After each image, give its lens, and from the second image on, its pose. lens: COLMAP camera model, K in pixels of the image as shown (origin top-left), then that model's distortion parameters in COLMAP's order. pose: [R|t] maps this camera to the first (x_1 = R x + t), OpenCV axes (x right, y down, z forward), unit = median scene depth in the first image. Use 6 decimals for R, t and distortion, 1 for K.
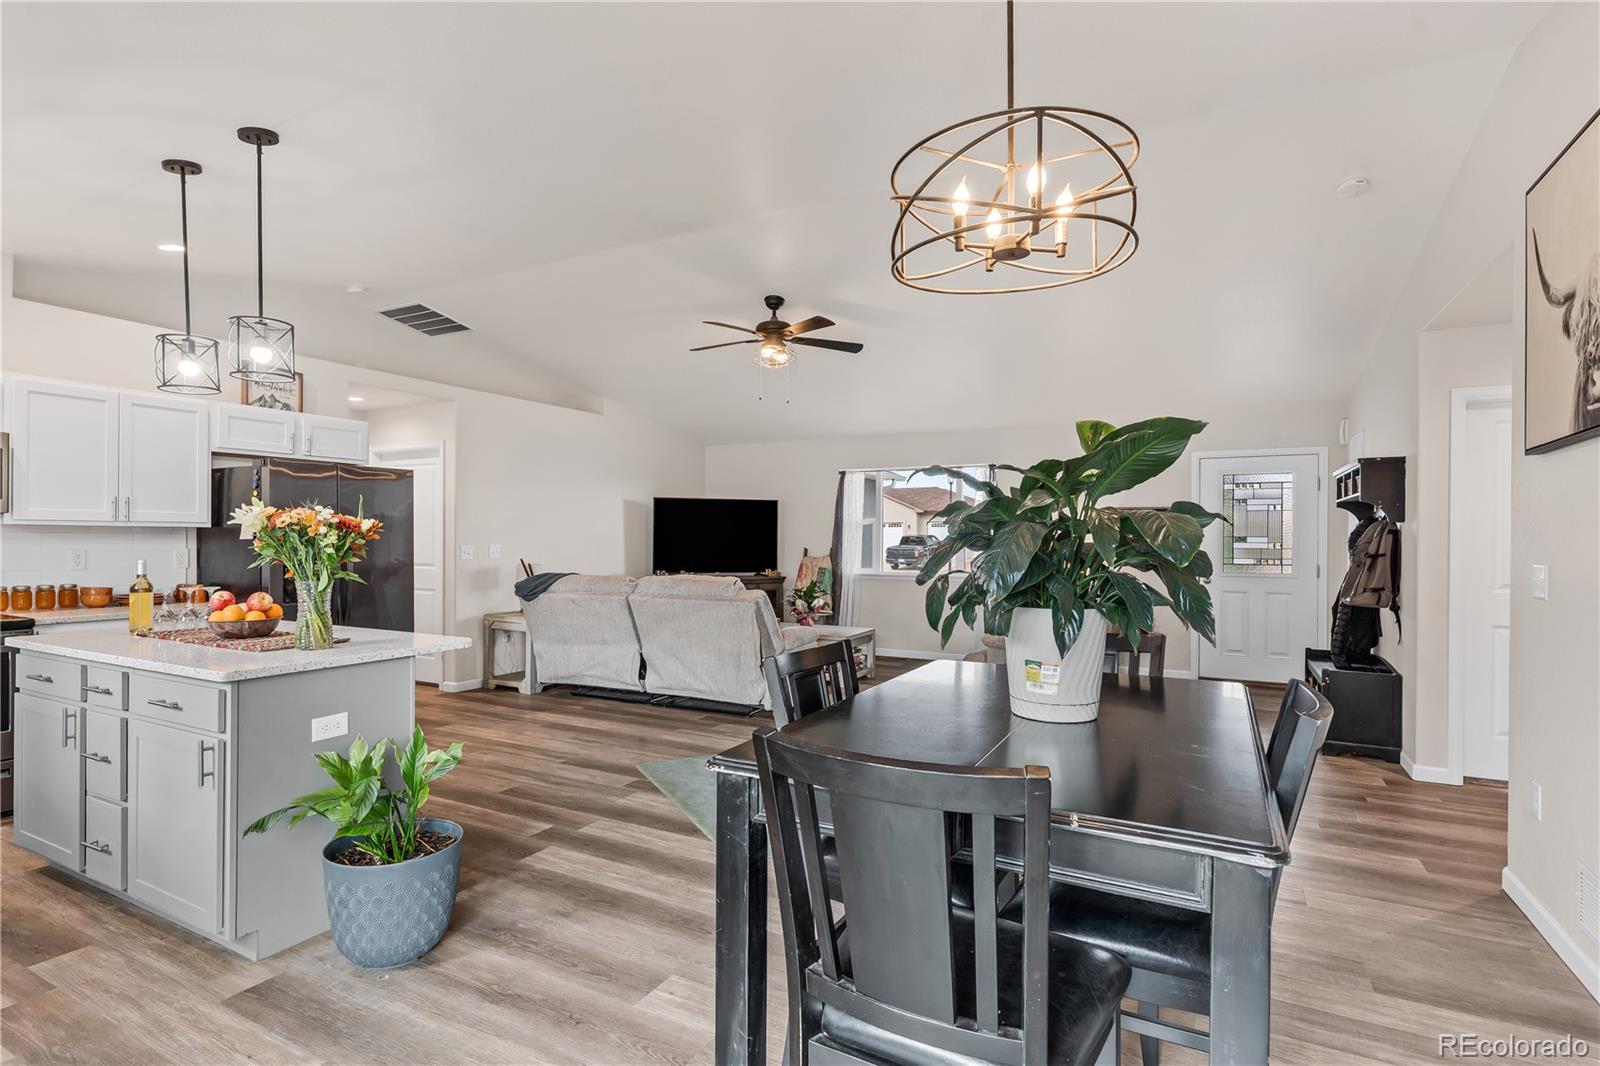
lens RADIAL K [[764.8, 0, 790.6], [0, 764.8, 544.0], [0, 0, 1]] dist [0.006107, -0.003100]
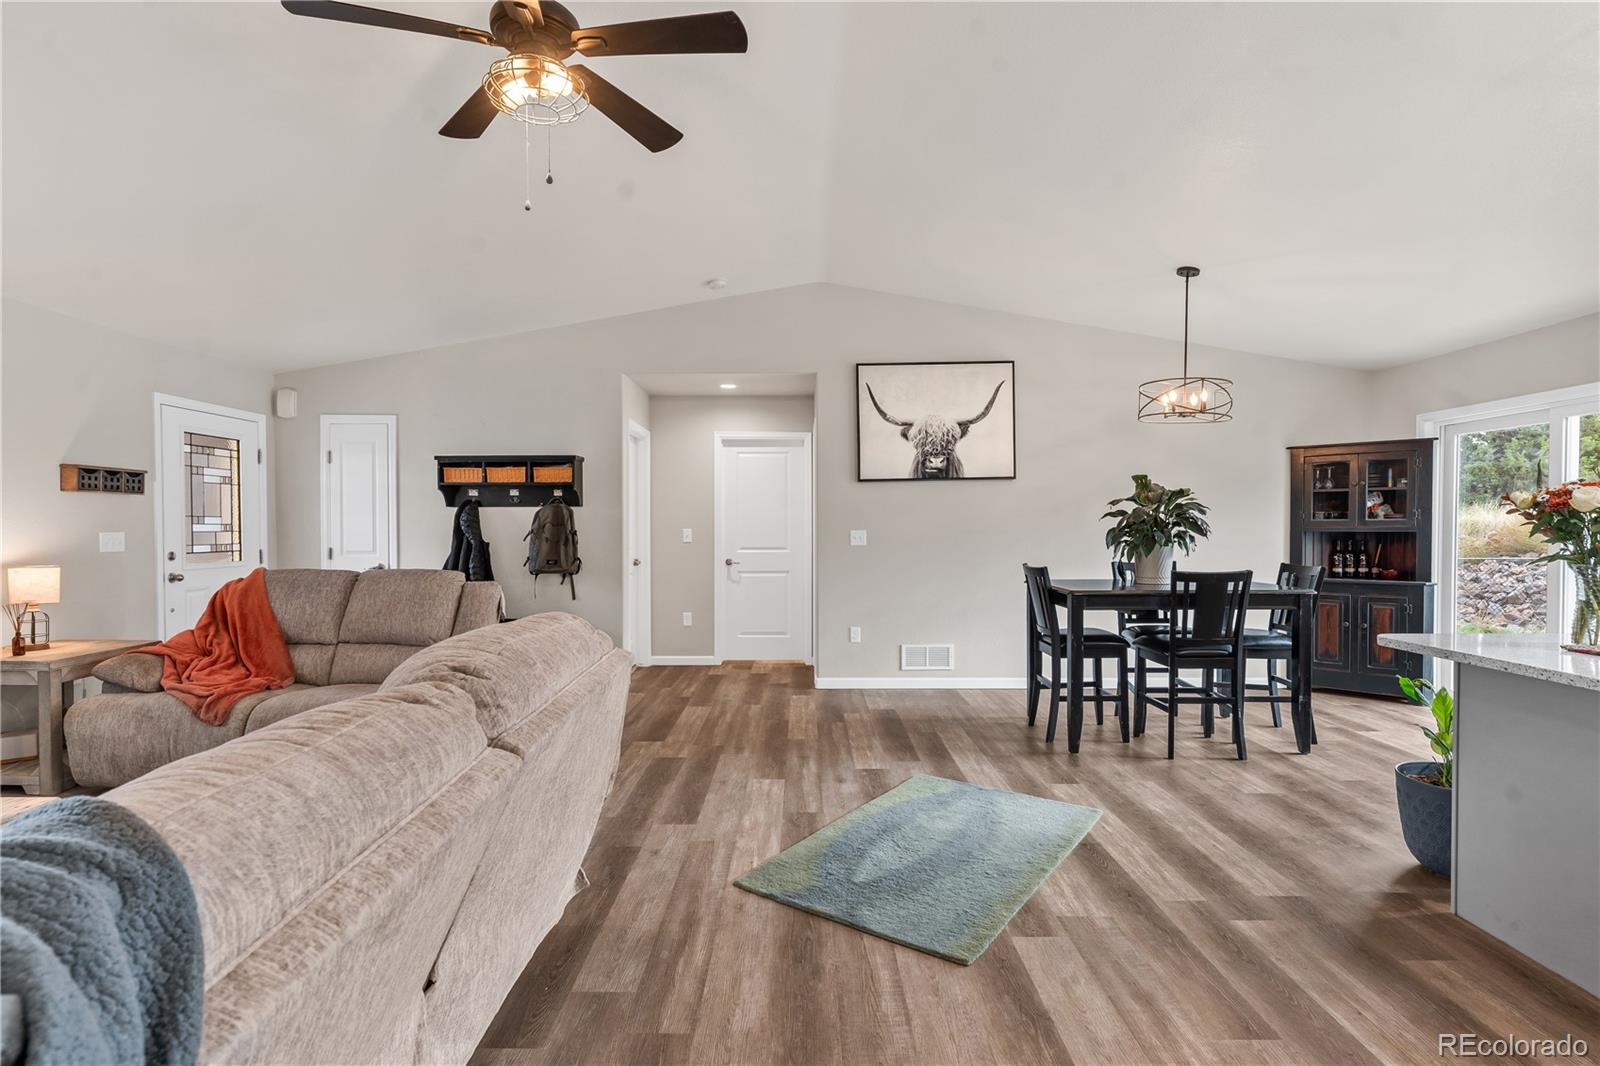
lens RADIAL K [[802.1, 0, 794.3], [0, 802.1, 539.2], [0, 0, 1]] dist [0.001103, -0.004153]
pose [[-0.465518, -0.018598, 0.884843, -0.578239], [0.006478, 0.999681, 0.024420, -0.003725], [-0.885015, 0.017100, -0.465249, 1.272009]]
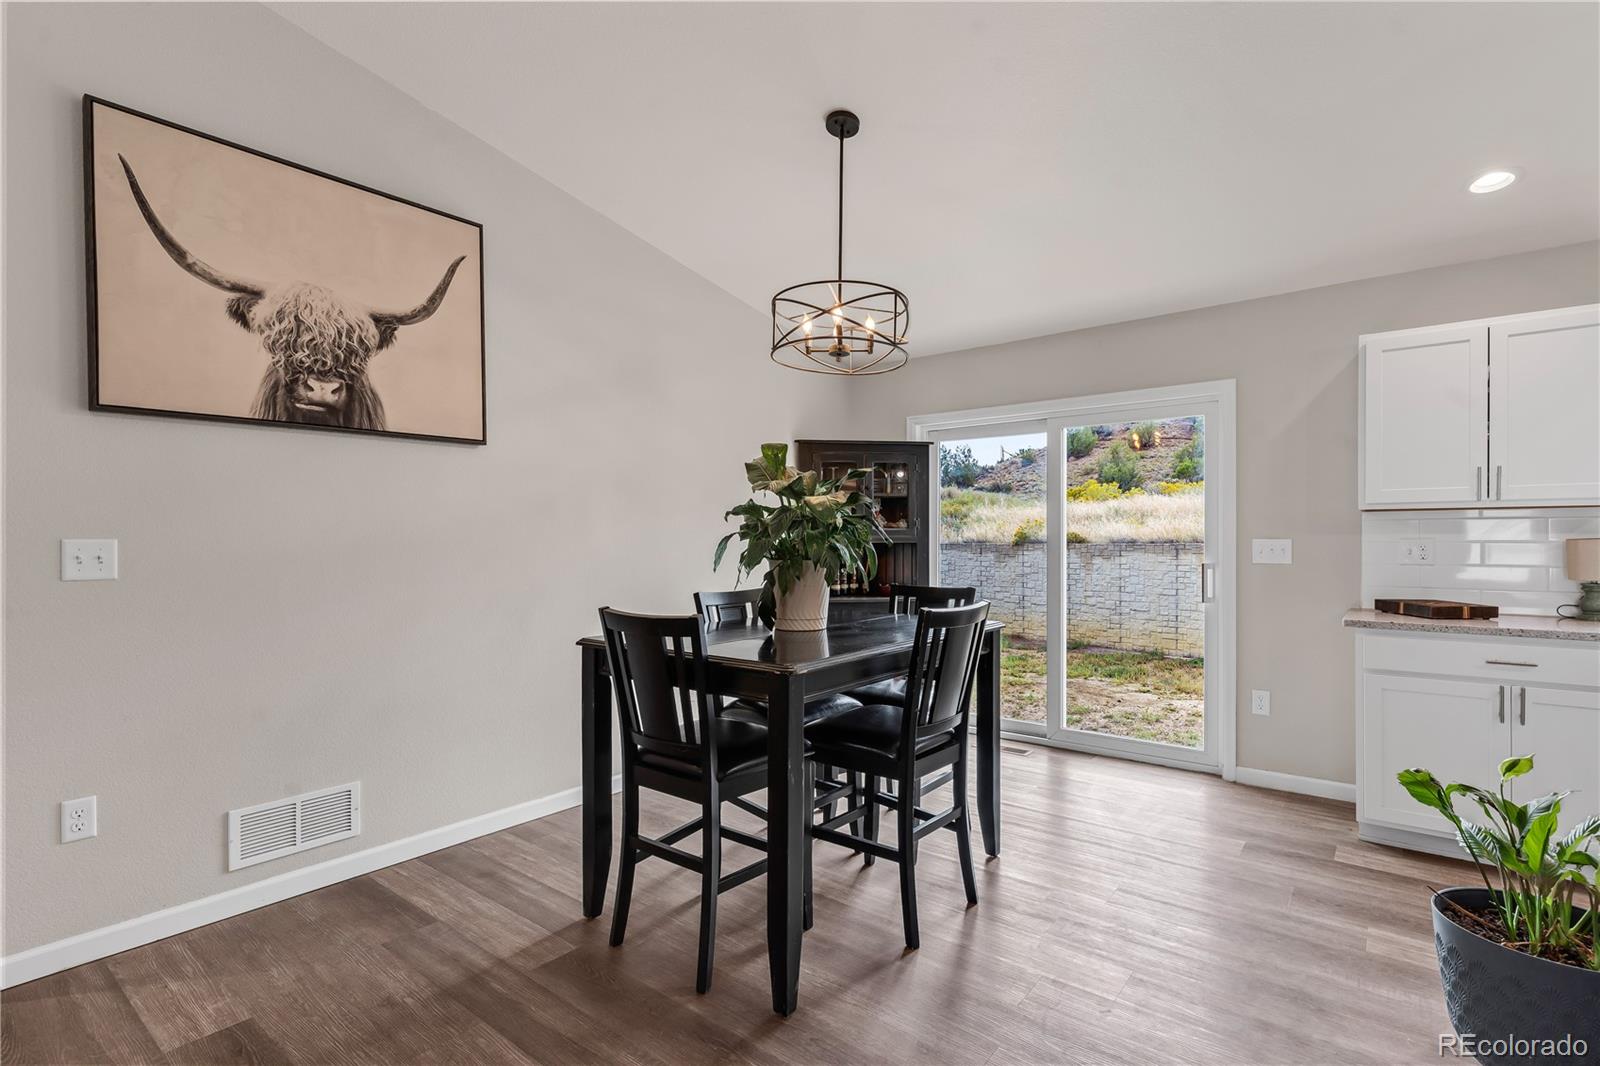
lens RADIAL K [[764.8, 0, 800.9], [0, 764.8, 539.1], [0, 0, 1]] dist [0.006107, -0.003100]
pose [[-0.984877, -0.004632, 0.173194, 0.028957], [-0.003776, 0.999979, 0.005270, 0.010723], [-0.173215, 0.004536, -0.984874, 0.954198]]
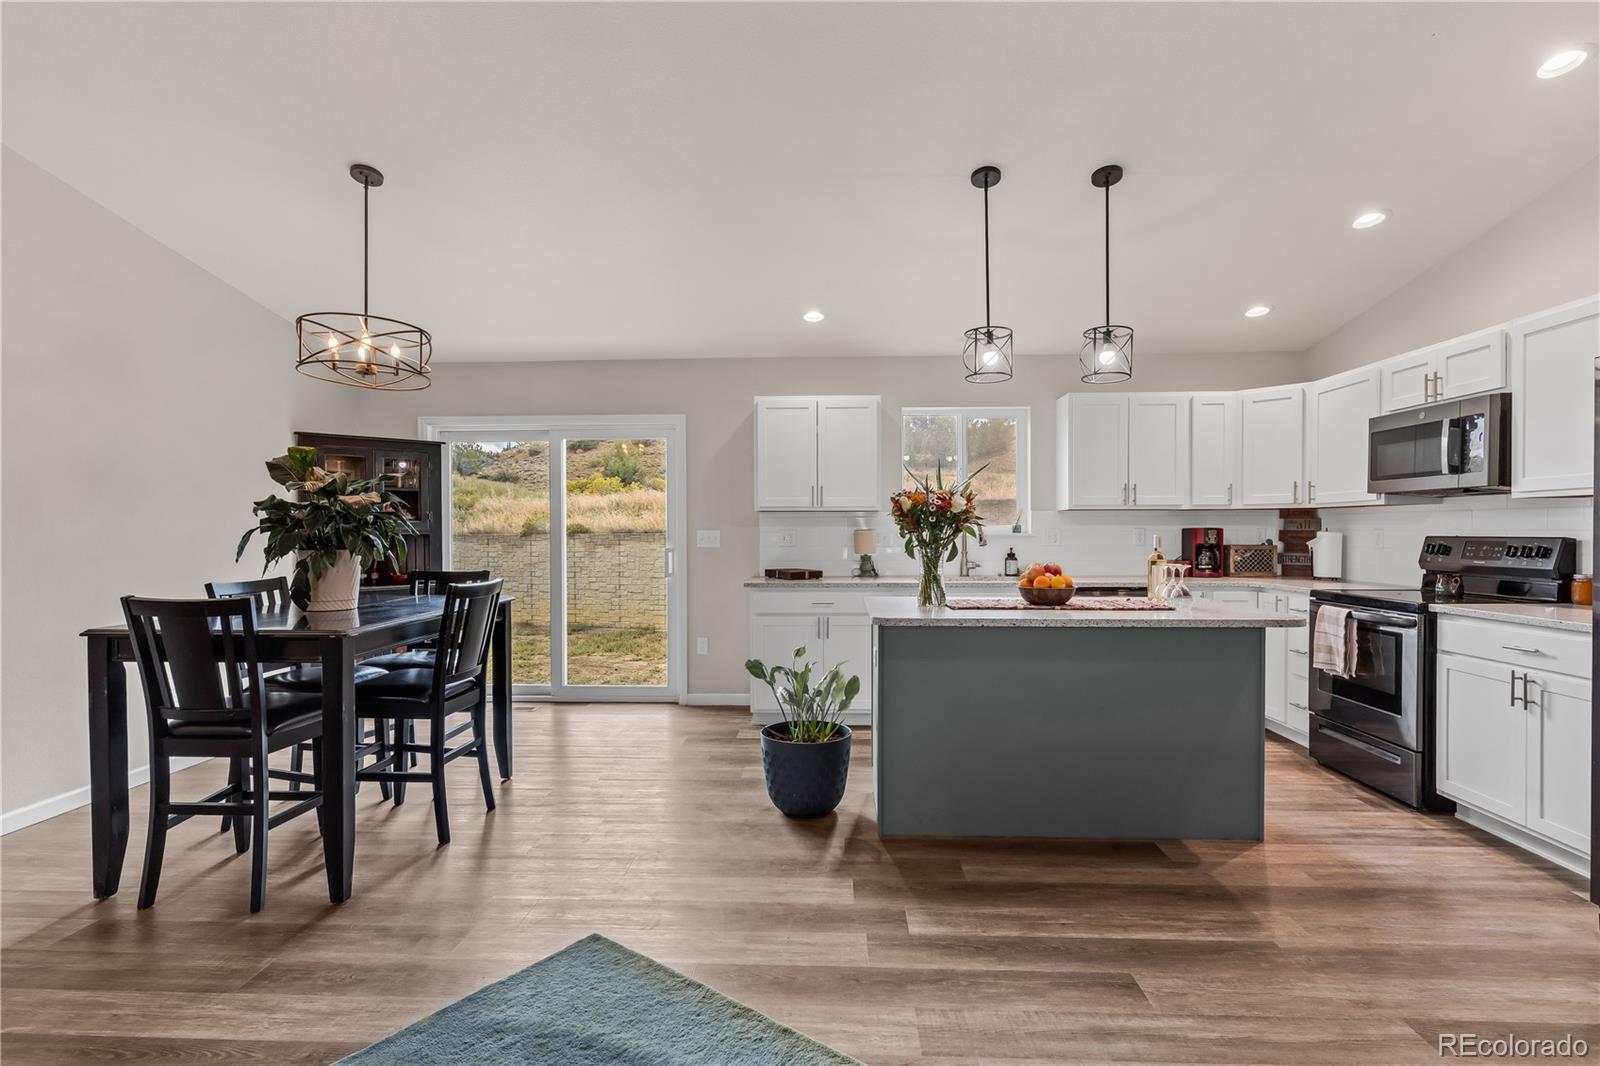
lens RADIAL K [[764.8, 0, 805.8], [0, 764.8, 545.7], [0, 0, 1]] dist [0.006107, -0.003100]
pose [[-0.899250, 0.007009, -0.437379, 0.049823], [-0.004022, 0.999697, 0.024289, 0.008007], [0.437417, 0.023601, -0.898949, 1.169506]]
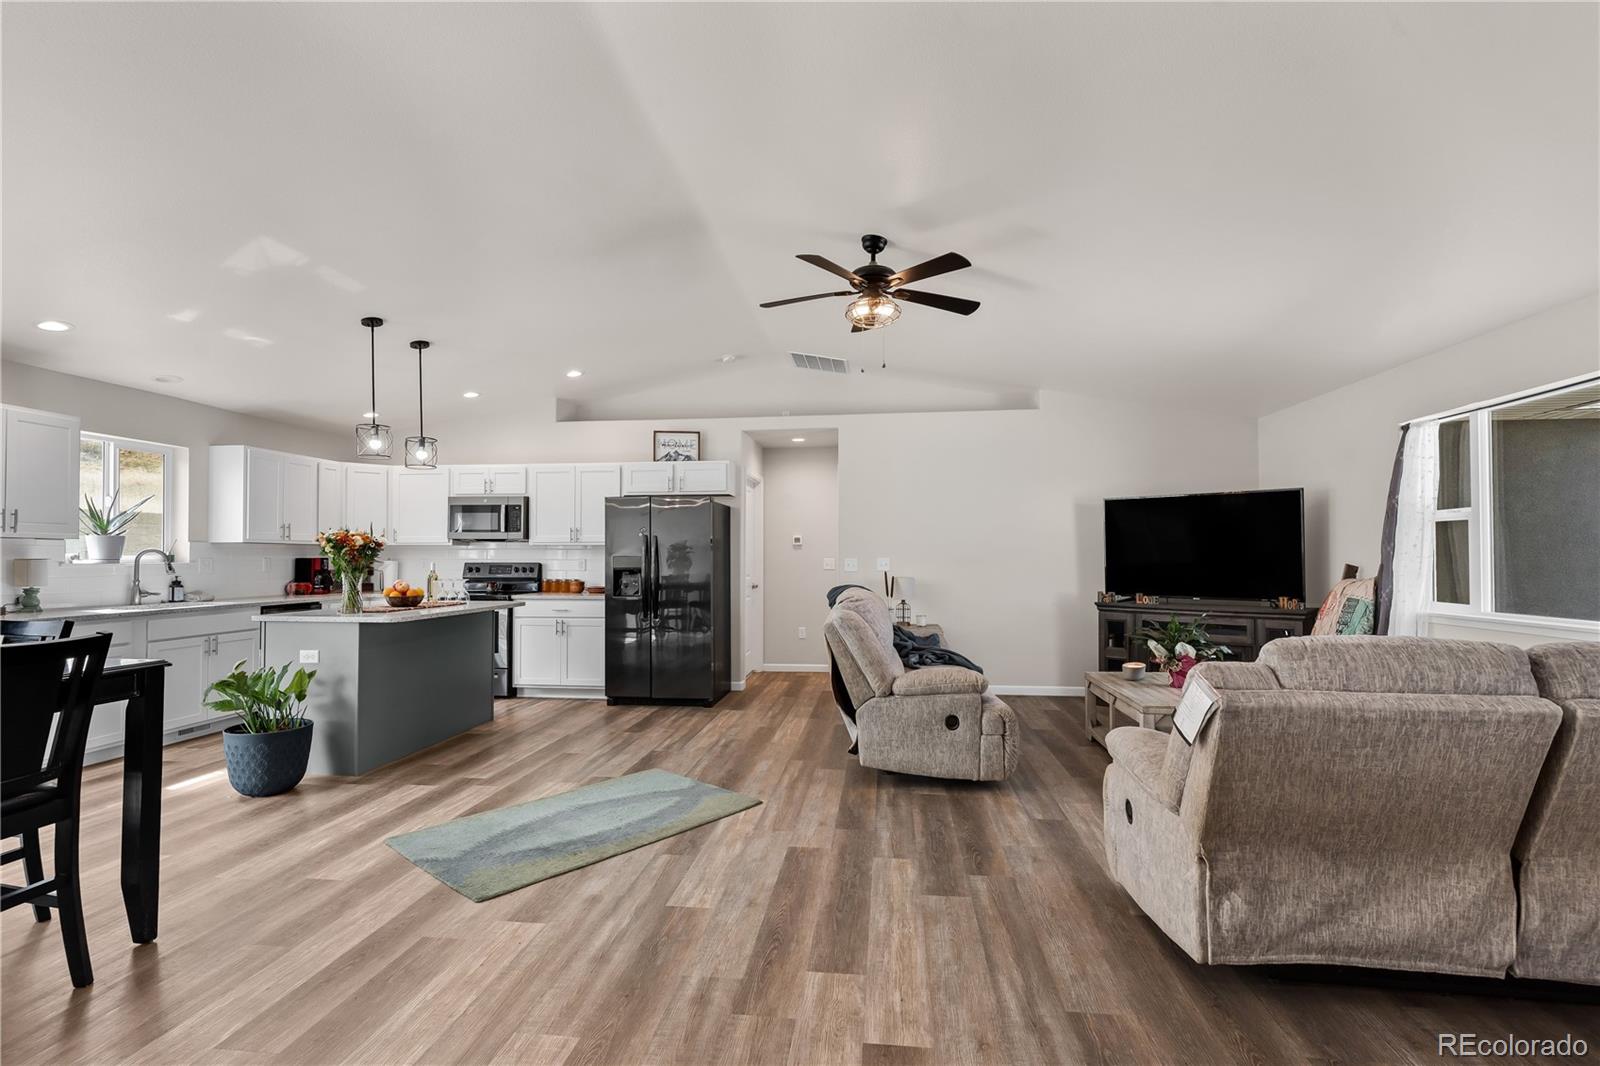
lens RADIAL K [[764.8, 0, 797.7], [0, 764.8, 538.4], [0, 0, 1]] dist [0.006107, -0.003100]
pose [[0.366084, -0.027236, -0.930183, 0.782611], [-0.004609, 0.999506, -0.031079, 0.010934], [0.930570, 0.015664, 0.365778, 0.757333]]
